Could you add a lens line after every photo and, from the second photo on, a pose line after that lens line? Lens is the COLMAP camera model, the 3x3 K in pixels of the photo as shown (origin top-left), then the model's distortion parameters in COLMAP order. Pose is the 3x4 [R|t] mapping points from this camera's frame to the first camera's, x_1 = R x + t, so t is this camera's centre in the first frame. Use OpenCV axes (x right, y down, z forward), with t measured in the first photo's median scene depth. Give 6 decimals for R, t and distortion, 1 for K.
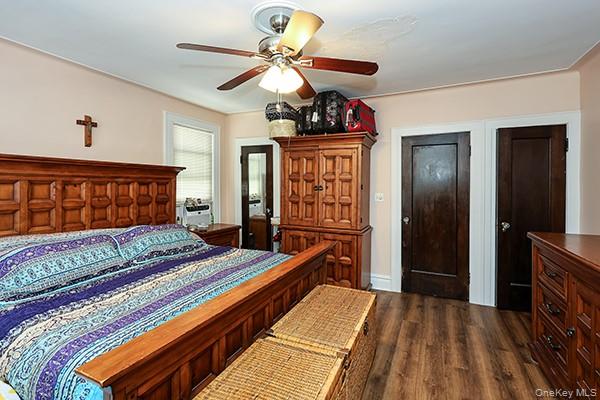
lens RADIAL K [[279.1, 0, 298.6], [0, 279.1, 181.5], [0, 0, 1]] dist [0.000022, -0.000011]
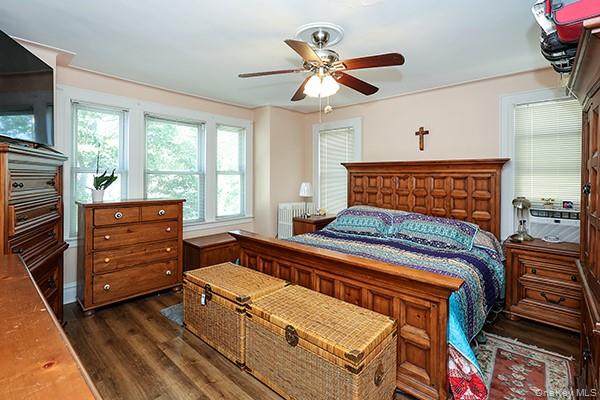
lens RADIAL K [[279.1, 0, 298.6], [0, 279.1, 181.5], [0, 0, 1]] dist [0.000022, -0.000011]
pose [[-0.287010, 0.011329, -0.957861, 0.693517], [-0.001660, 0.999923, 0.012323, 0.008944], [0.957926, 0.005127, -0.286969, 0.820147]]
